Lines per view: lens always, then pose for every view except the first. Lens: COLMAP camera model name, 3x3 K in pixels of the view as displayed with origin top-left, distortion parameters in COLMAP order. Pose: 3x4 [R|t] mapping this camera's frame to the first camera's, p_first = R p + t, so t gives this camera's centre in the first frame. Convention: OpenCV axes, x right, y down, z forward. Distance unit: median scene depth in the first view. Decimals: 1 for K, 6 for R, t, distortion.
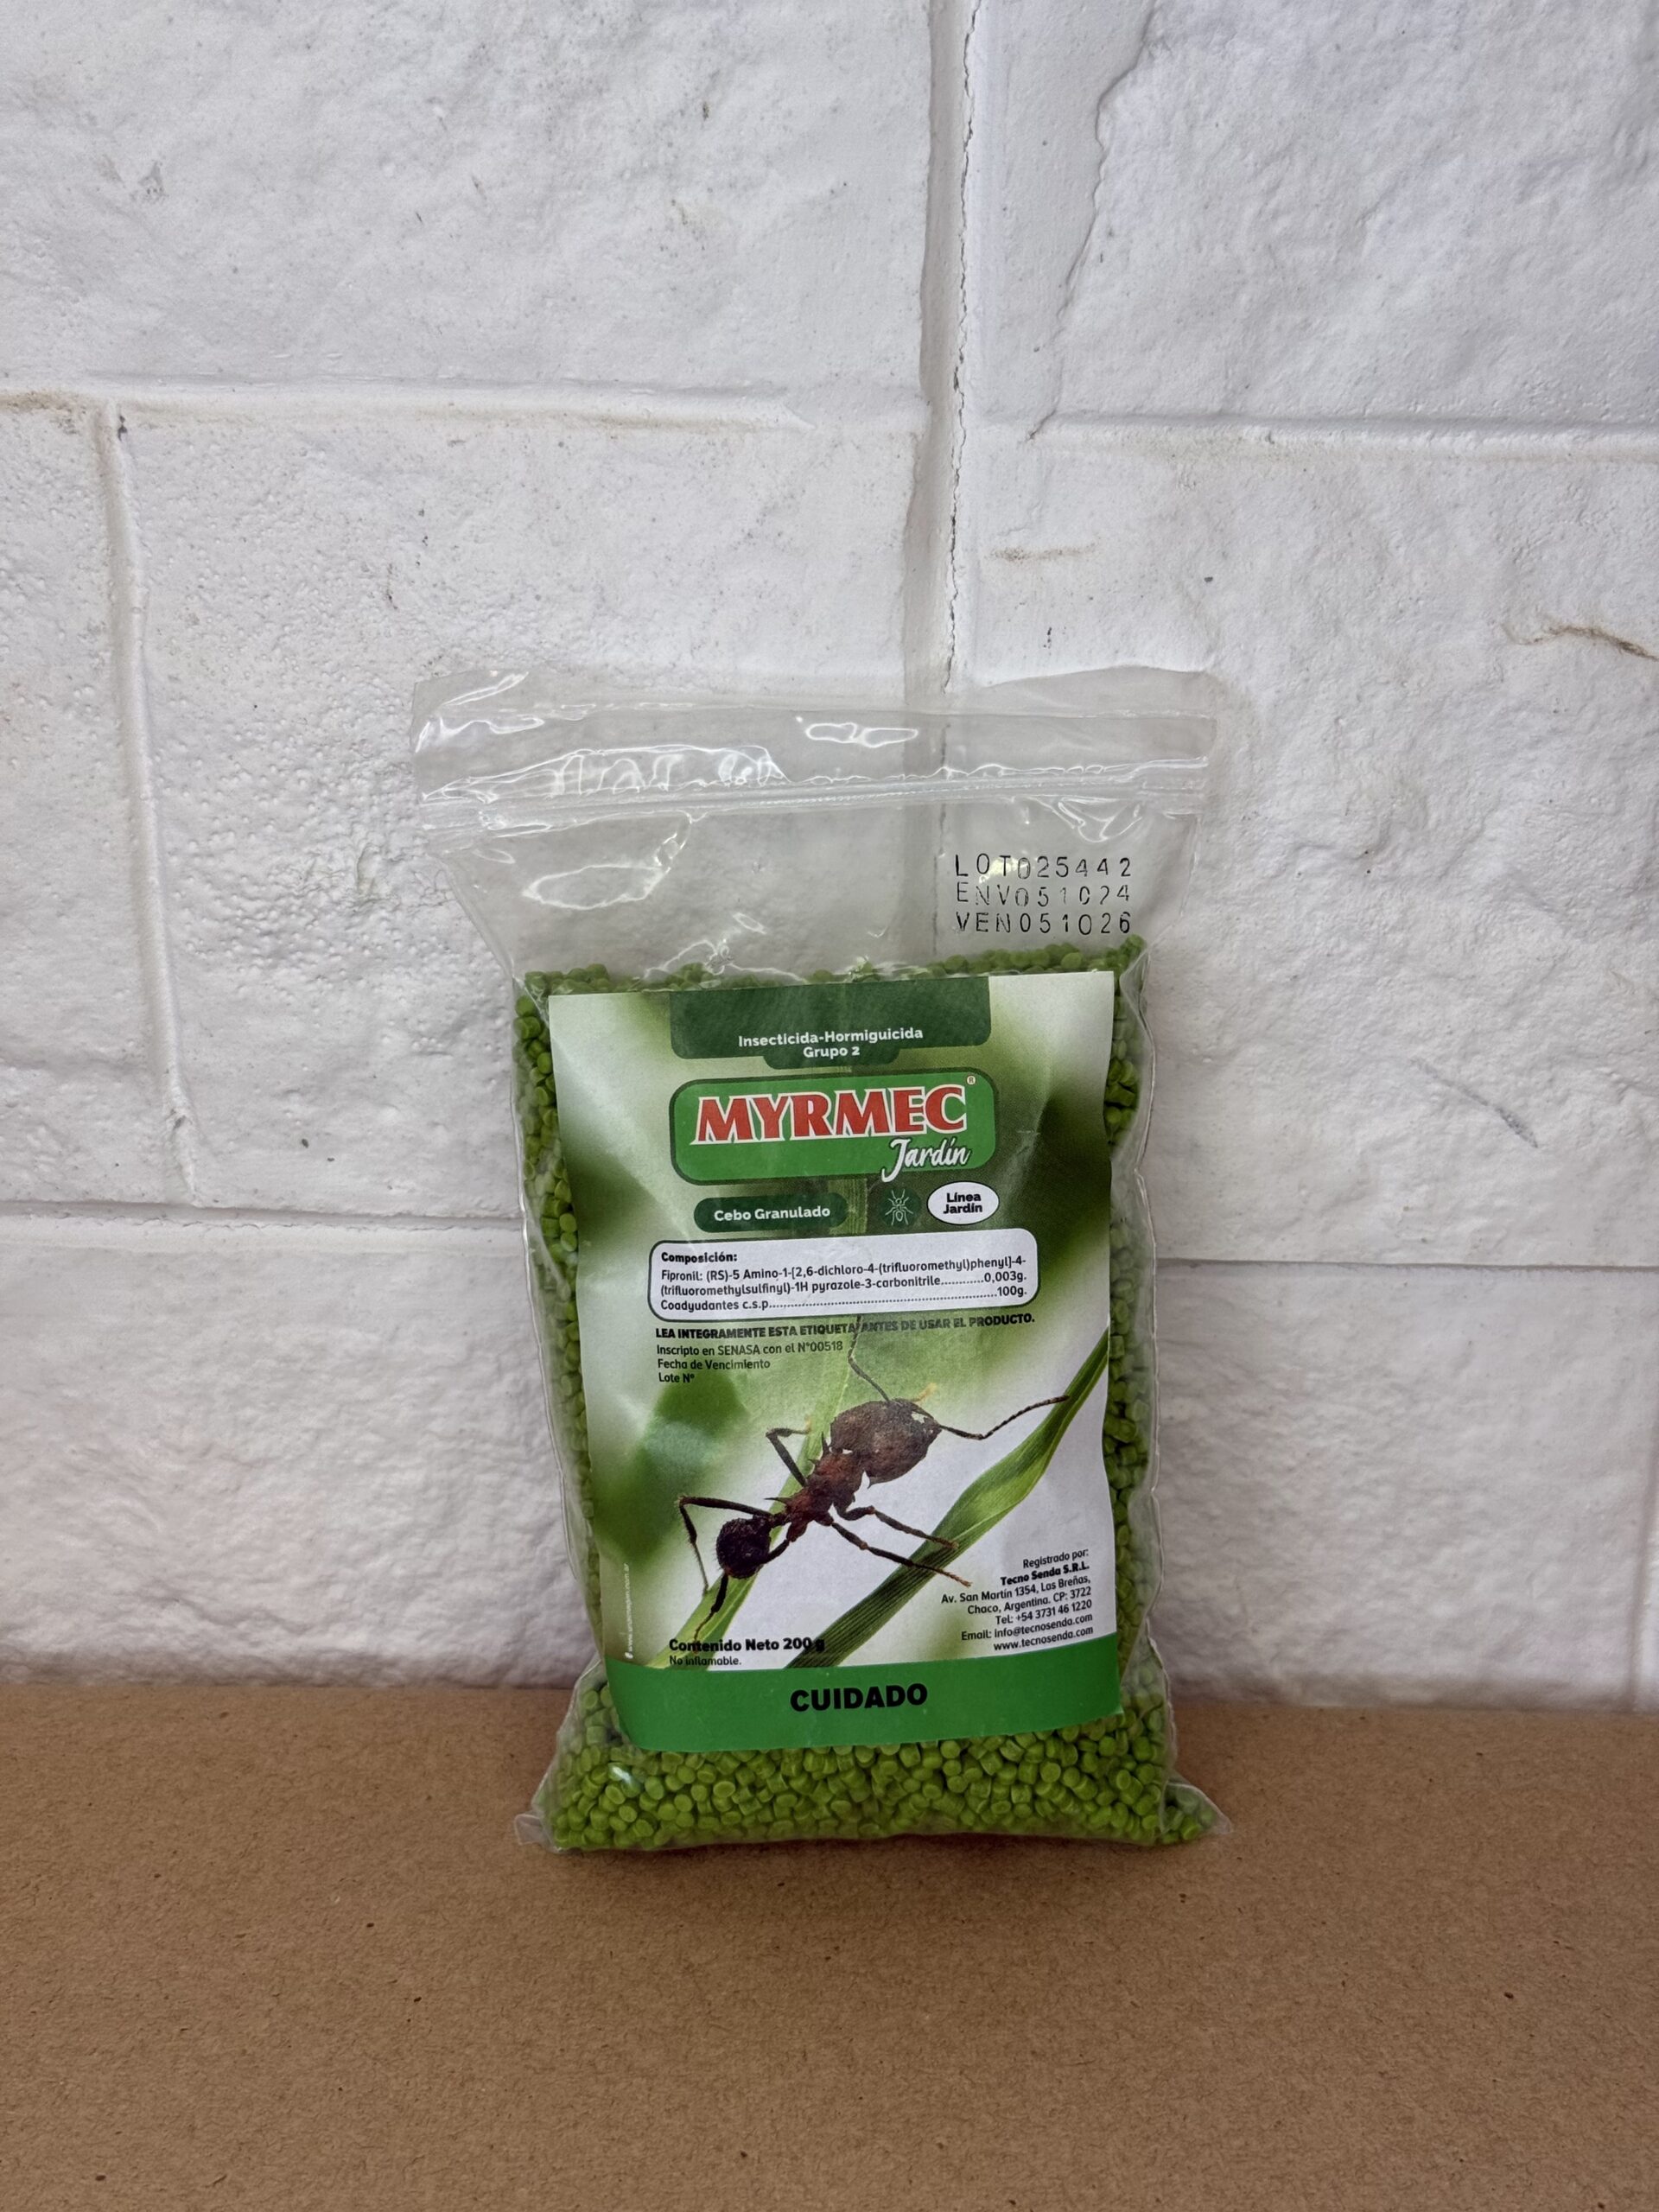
lens RADIAL K [[3127.8, 0, 831.2], [0, 3127.8, 1098.2], [0, 0, 1]] dist [0.170956, -0.359647]
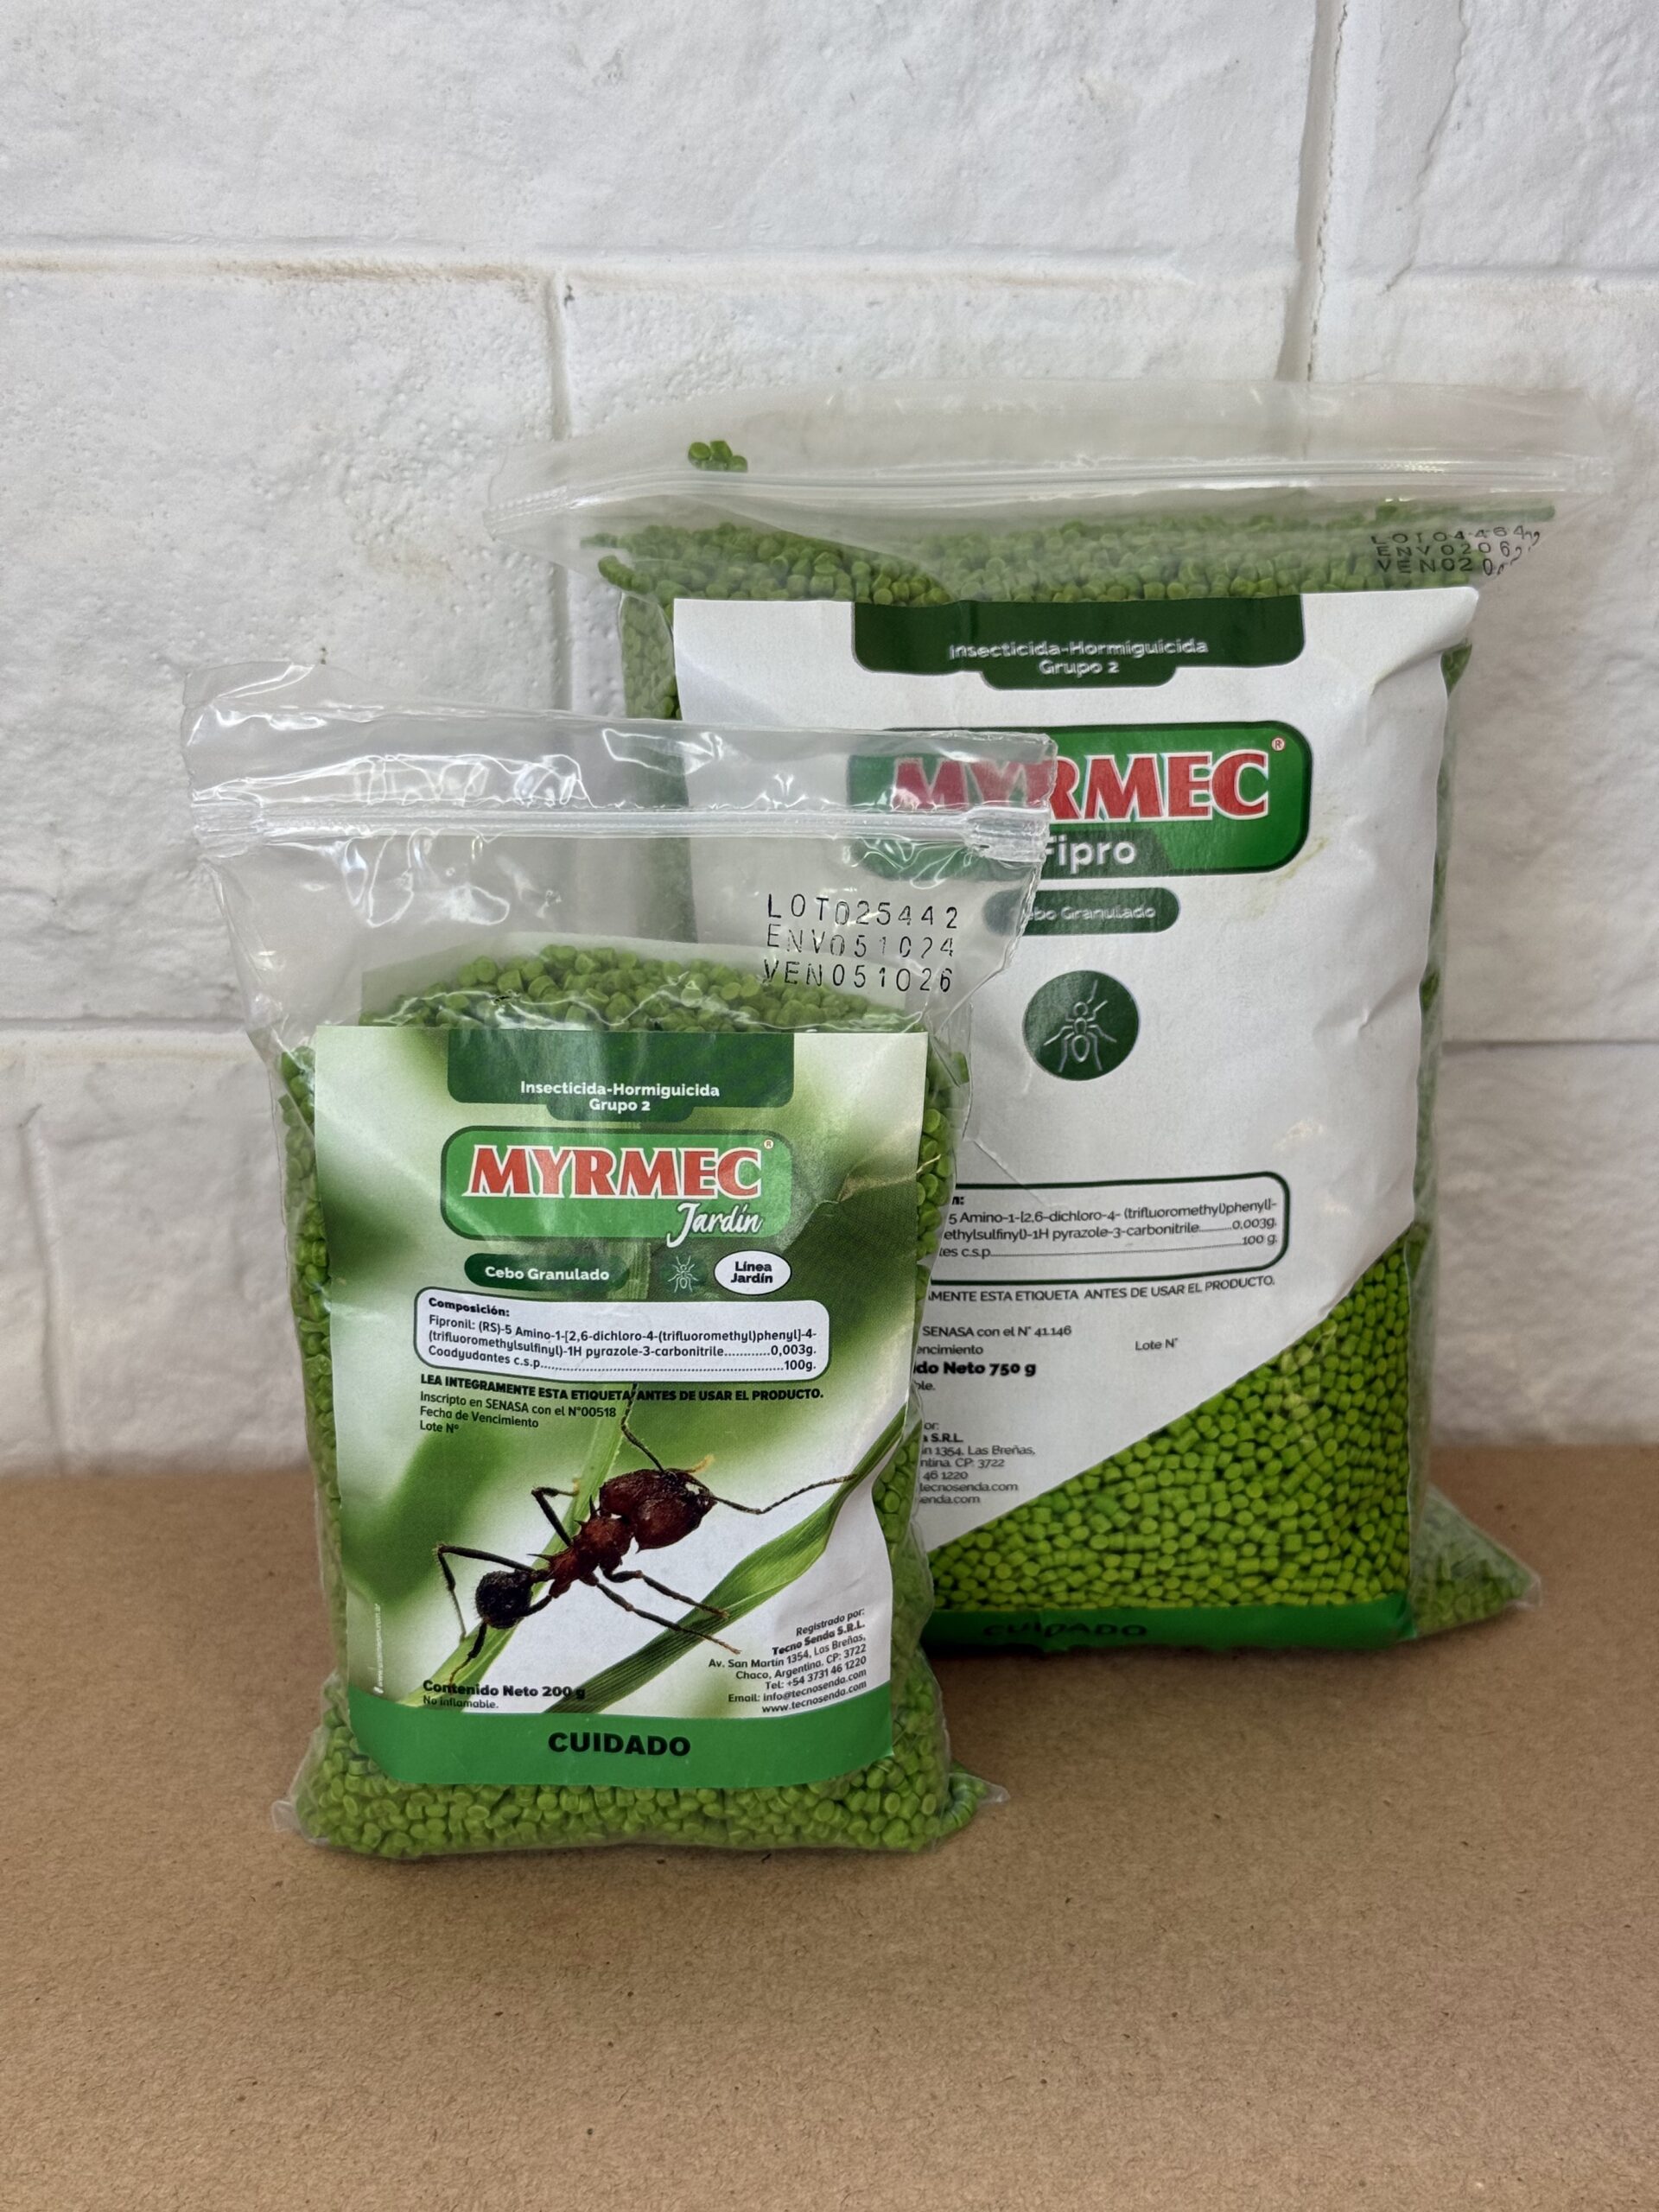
lens RADIAL K [[3132.2, 0, 833.4], [0, 3132.2, 1096.7], [0, 0, 1]] dist [0.217484, -0.617062]
pose [[0.996402, -0.030808, 0.078957, -0.216682], [0.029968, 0.999481, 0.011794, 0.053165], [-0.079280, -0.009385, 0.996808, -0.101044]]
